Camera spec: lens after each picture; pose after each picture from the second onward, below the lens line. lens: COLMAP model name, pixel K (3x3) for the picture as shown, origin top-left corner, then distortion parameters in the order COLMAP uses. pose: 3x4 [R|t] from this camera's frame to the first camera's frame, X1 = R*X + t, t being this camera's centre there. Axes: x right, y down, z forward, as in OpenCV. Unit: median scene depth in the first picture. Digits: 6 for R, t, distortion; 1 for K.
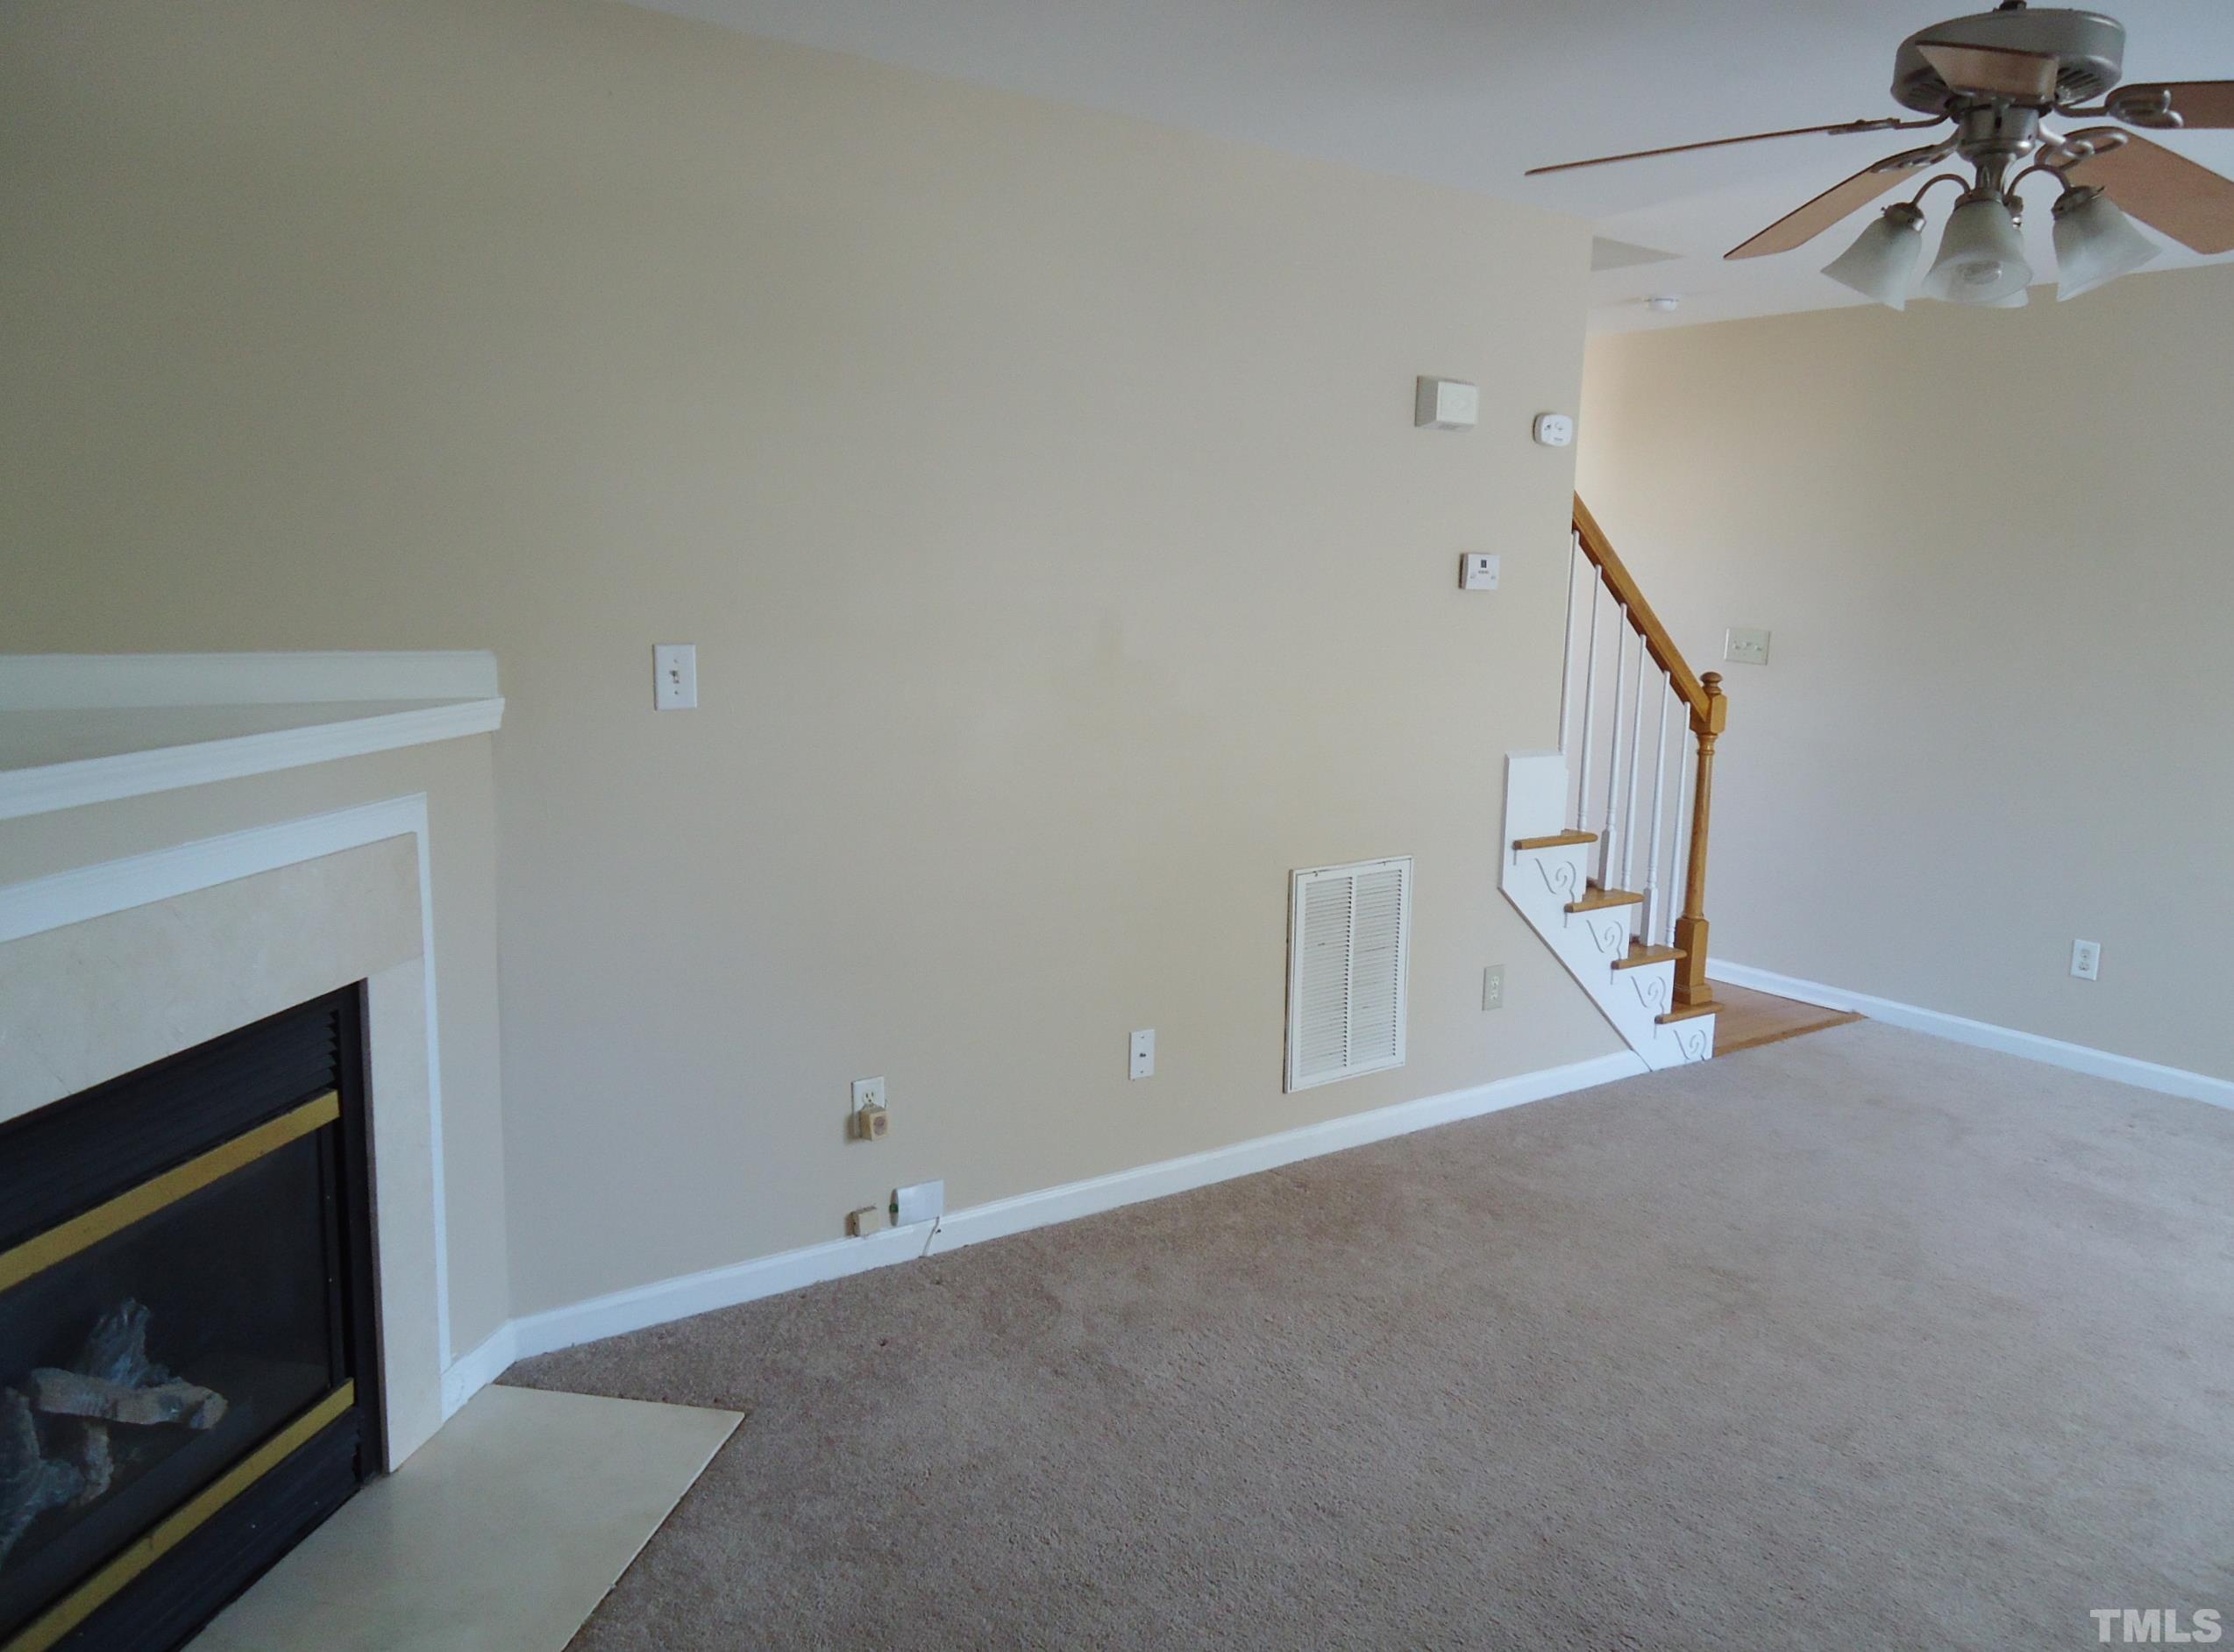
lens RADIAL K [[1657.3, 0, 1117.0], [0, 1657.3, 826.0], [0, 0, 1]] dist [-0.000152, 0.002102]
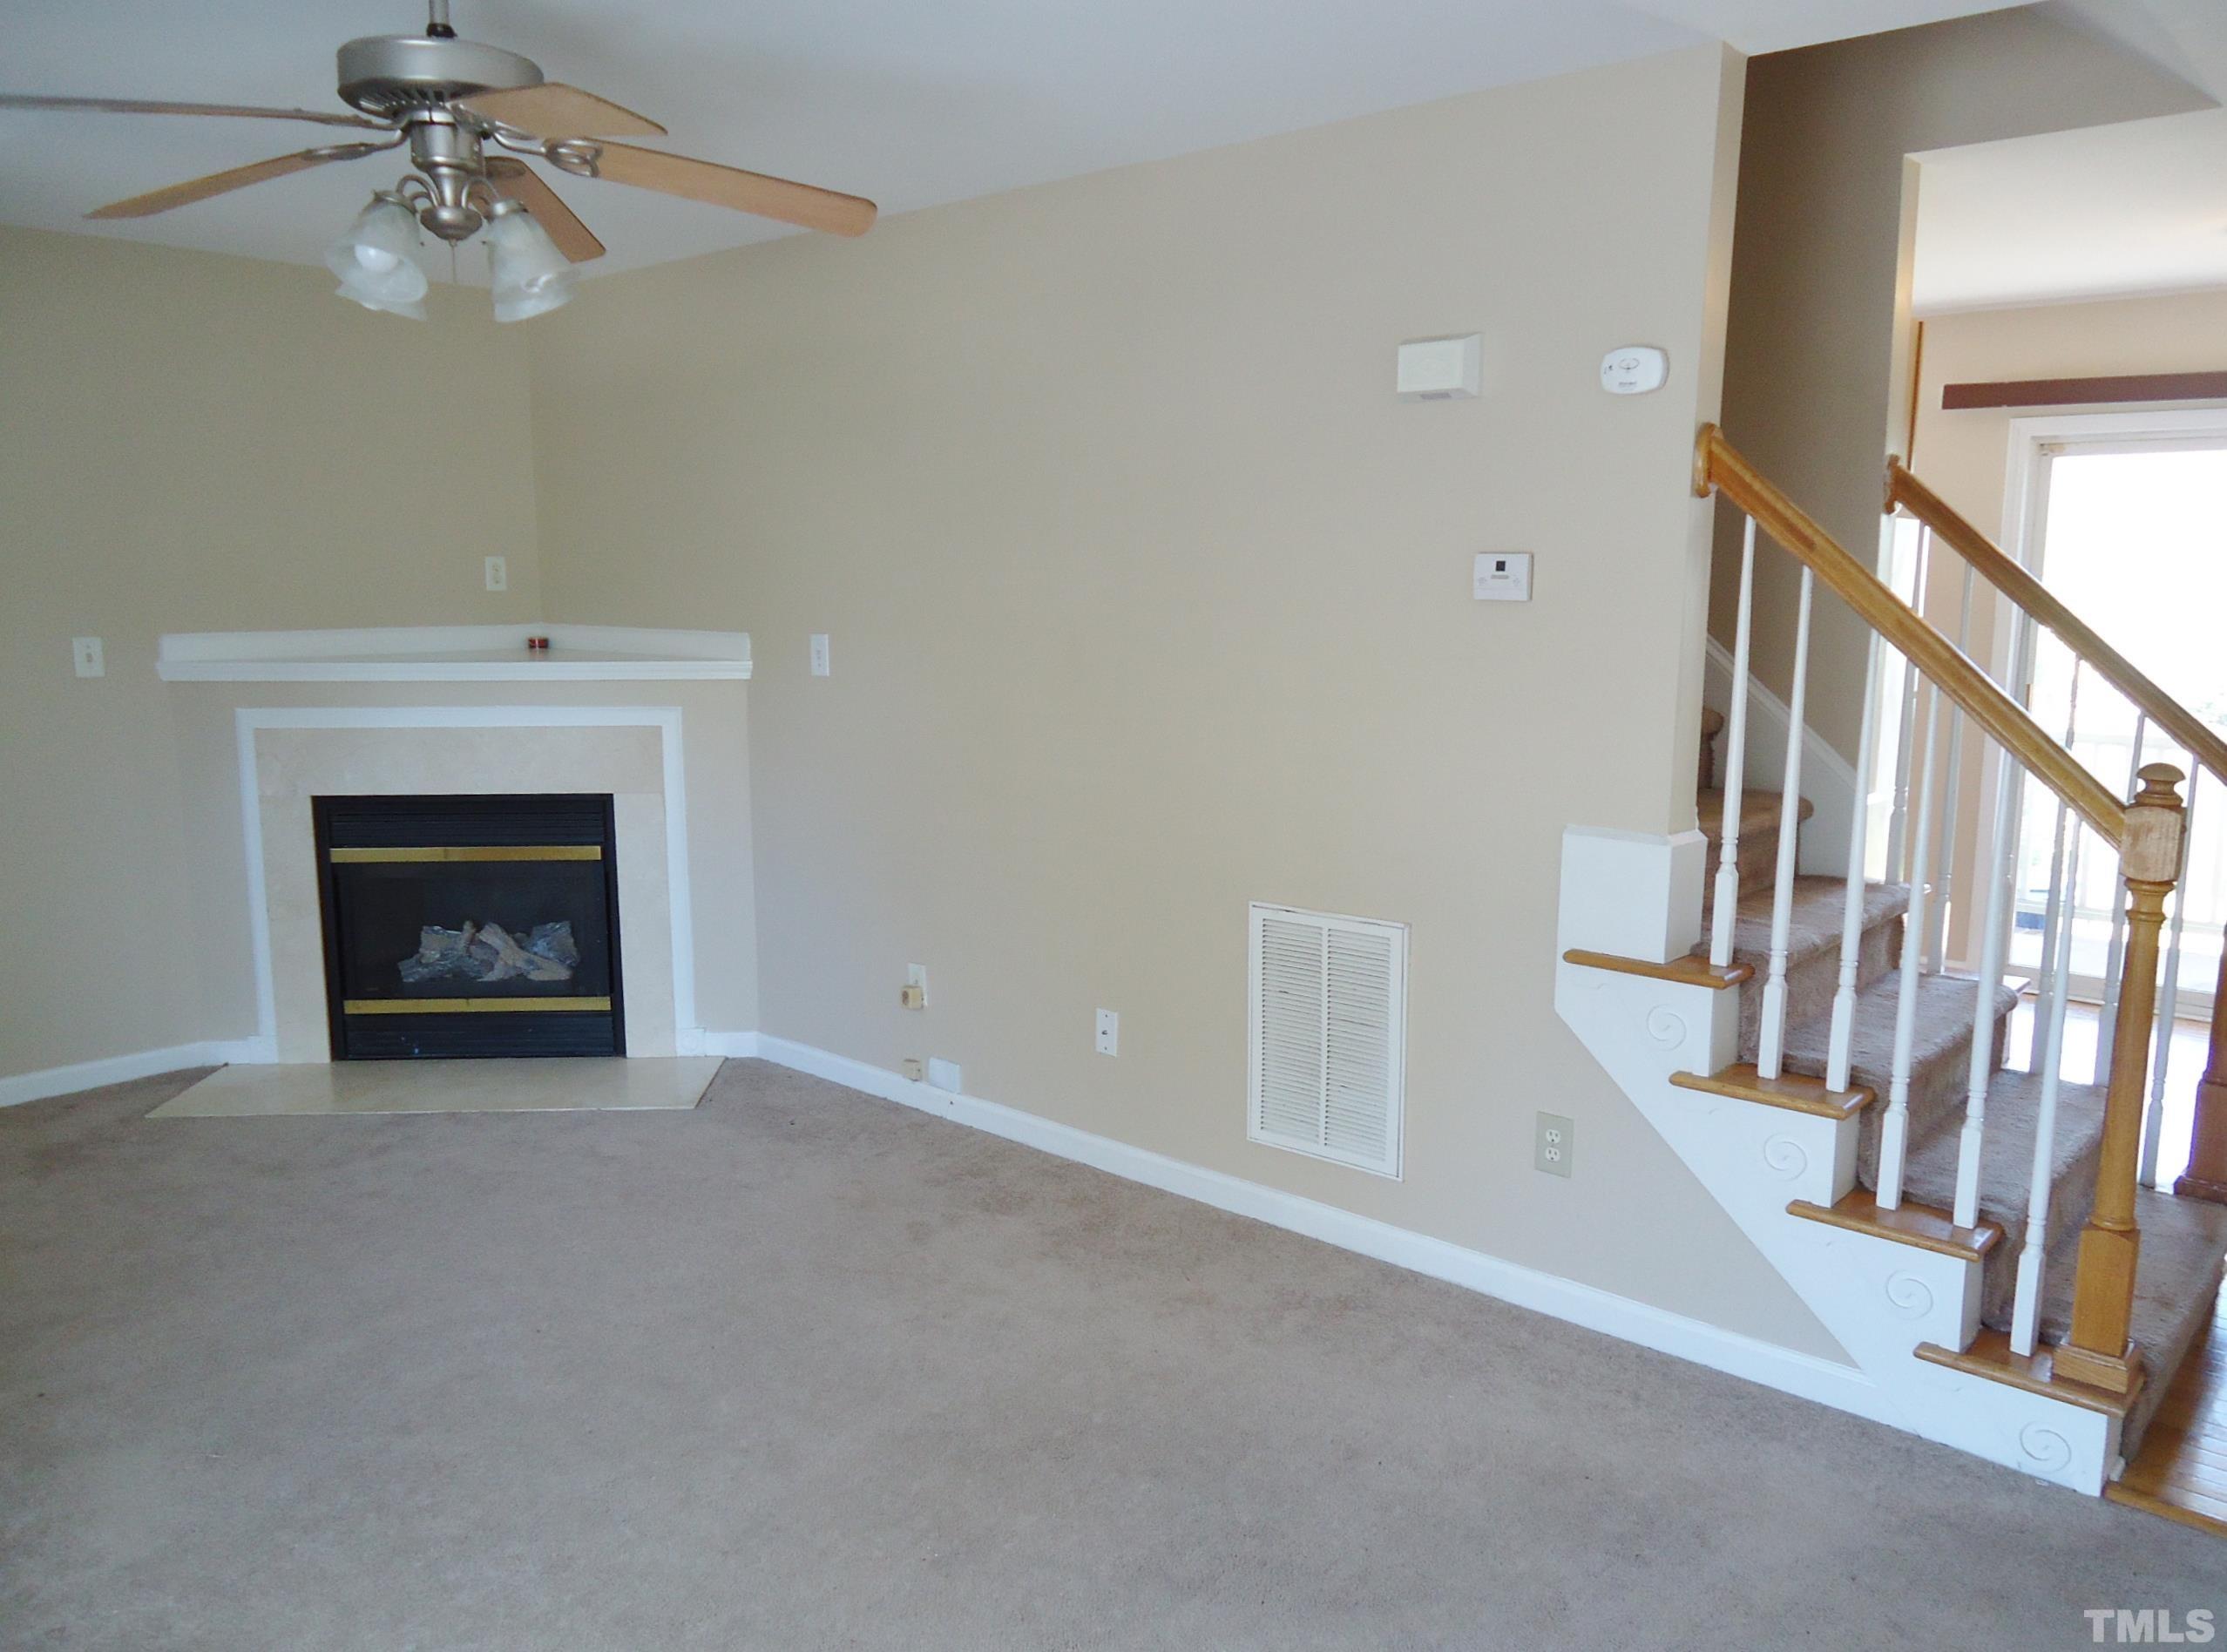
lens RADIAL K [[1652.0, 0, 1113.5], [0, 1652.0, 826.0], [0, 0, 1]] dist [-0.000152, 0.002102]
pose [[0.210872, 0.121824, -0.969893, 1.030473], [-0.154283, 0.983915, 0.090042, -0.089943], [0.965262, 0.130650, 0.226276, 0.740588]]
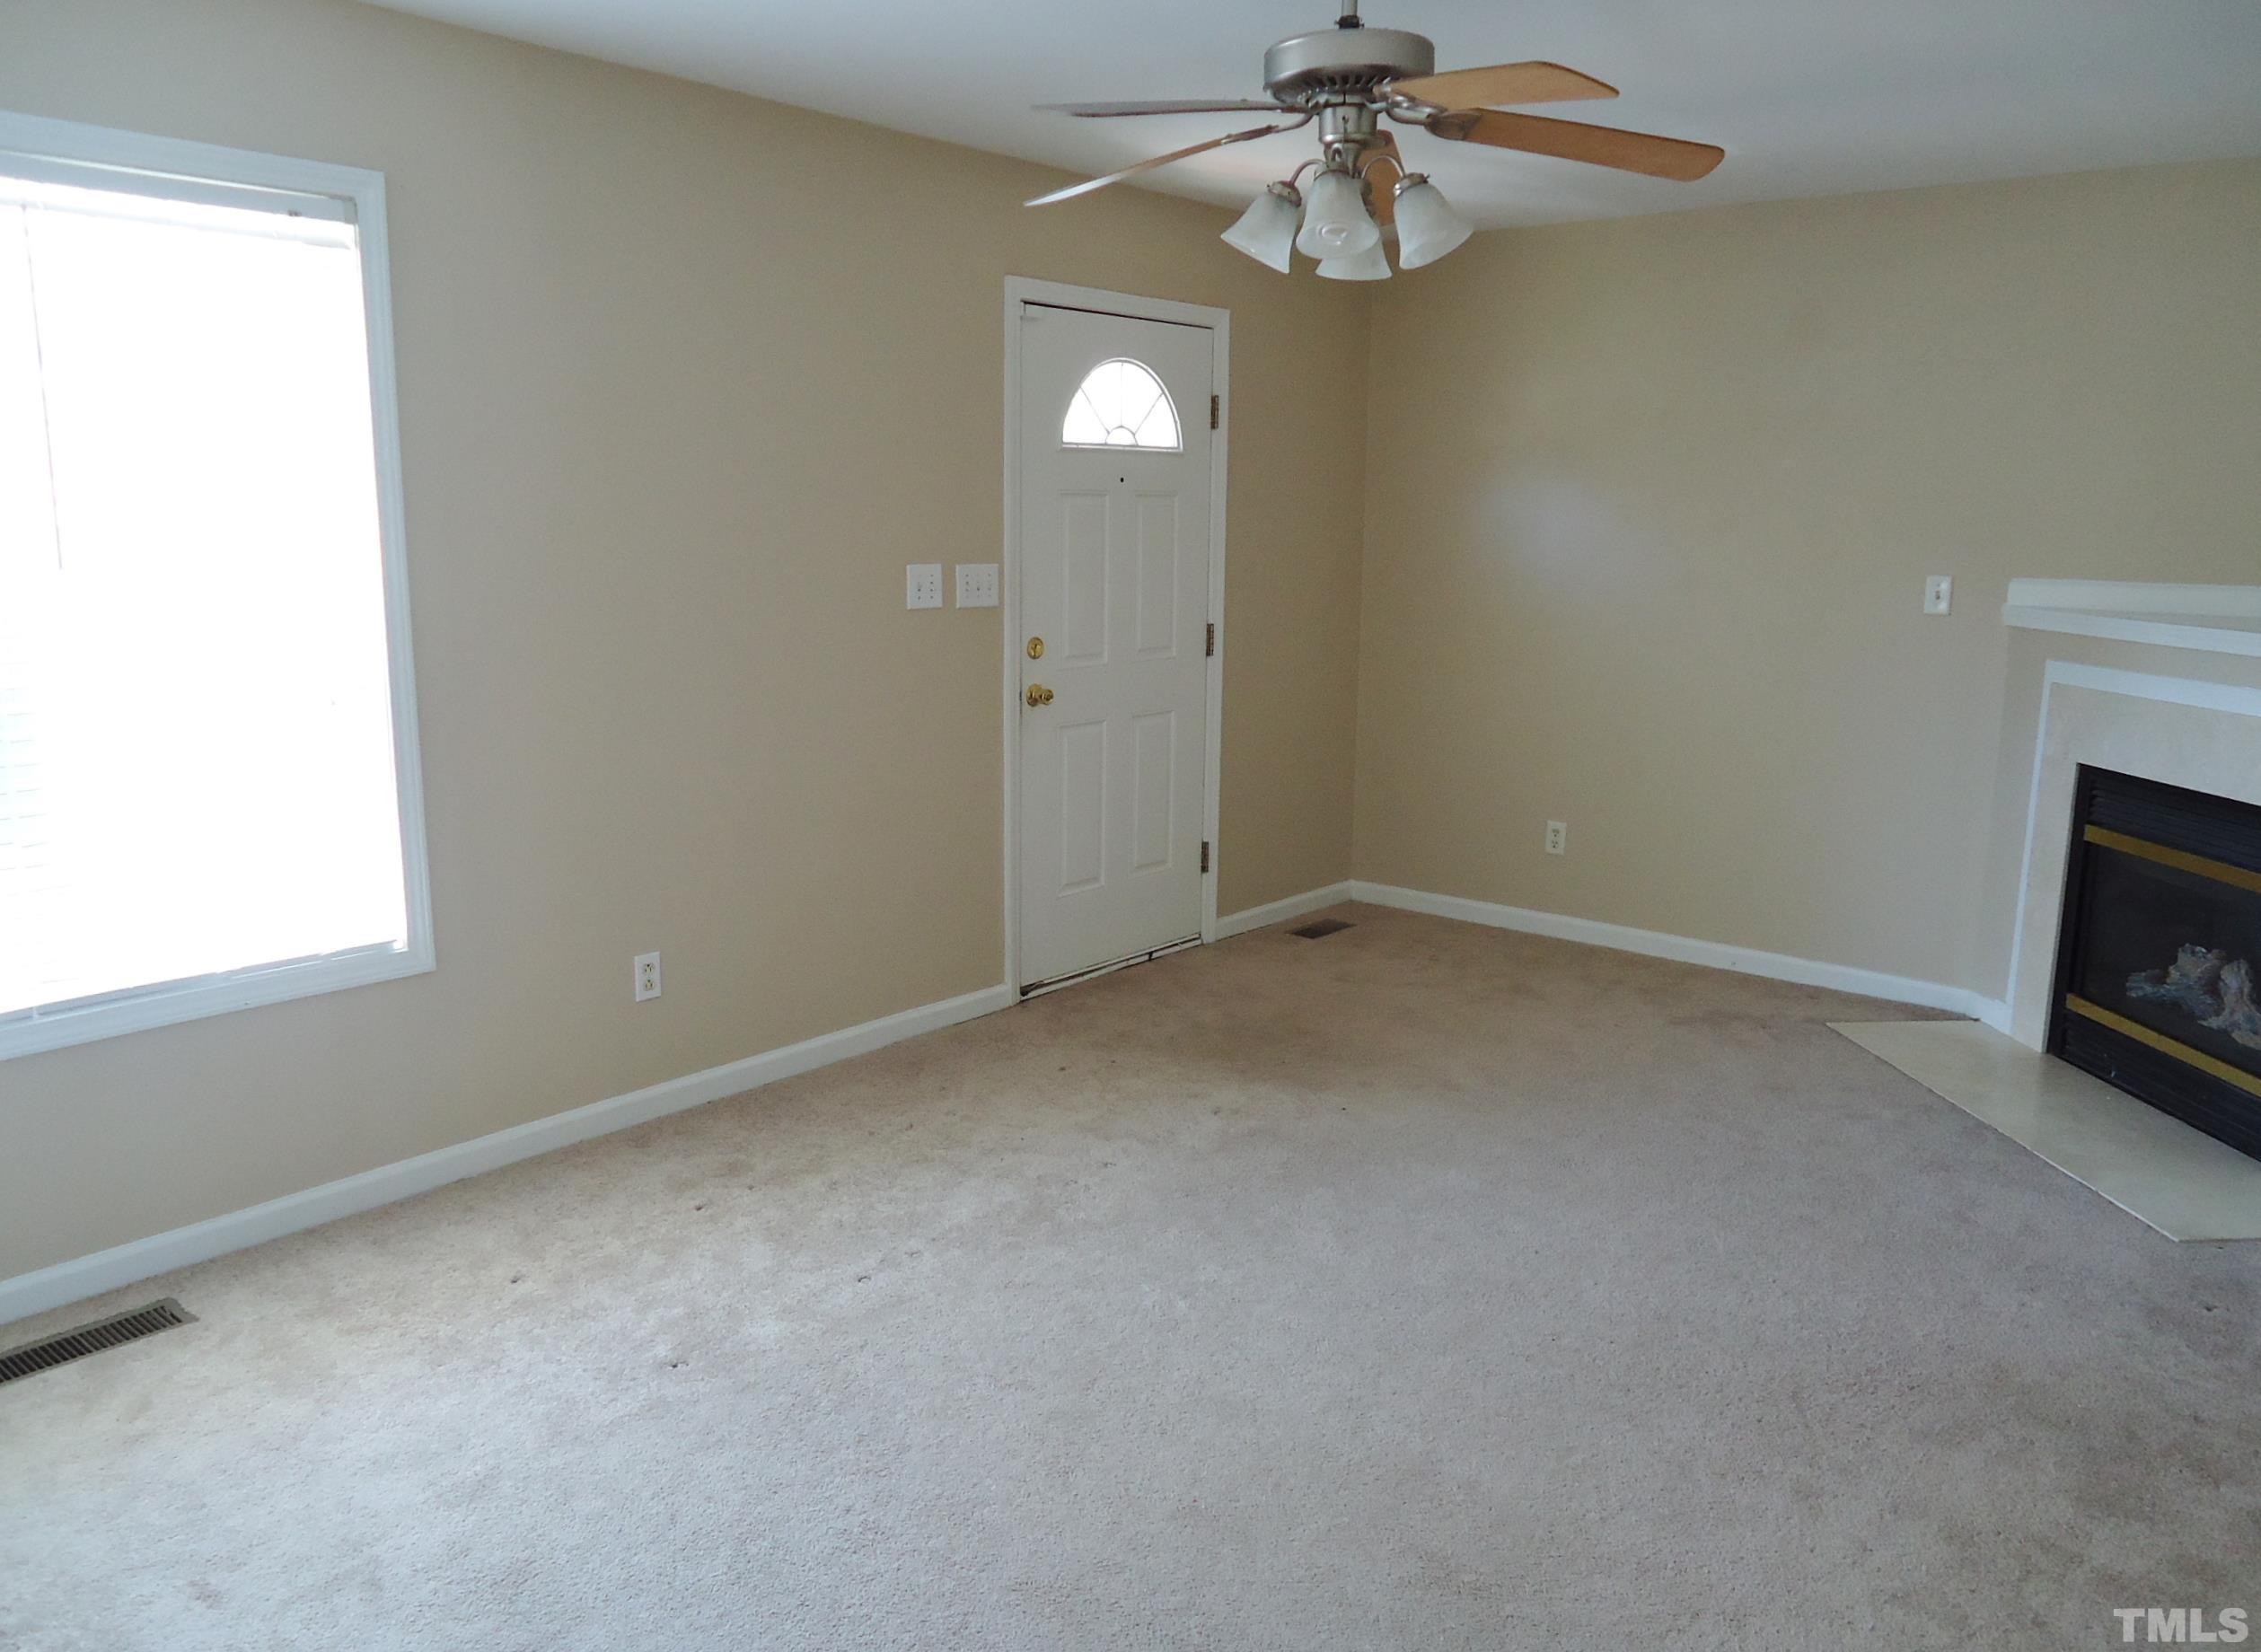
lens RADIAL K [[1717.8, 0, 1130.5], [0, 1717.8, 826.0], [0, 0, 1]] dist [-0.002642, -0.001322]
pose [[-0.968745, 0.000018, -0.248058, 0.614521], [-0.085319, 0.938965, 0.333264, -0.201867], [0.232923, 0.344012, -0.909617, 1.364679]]
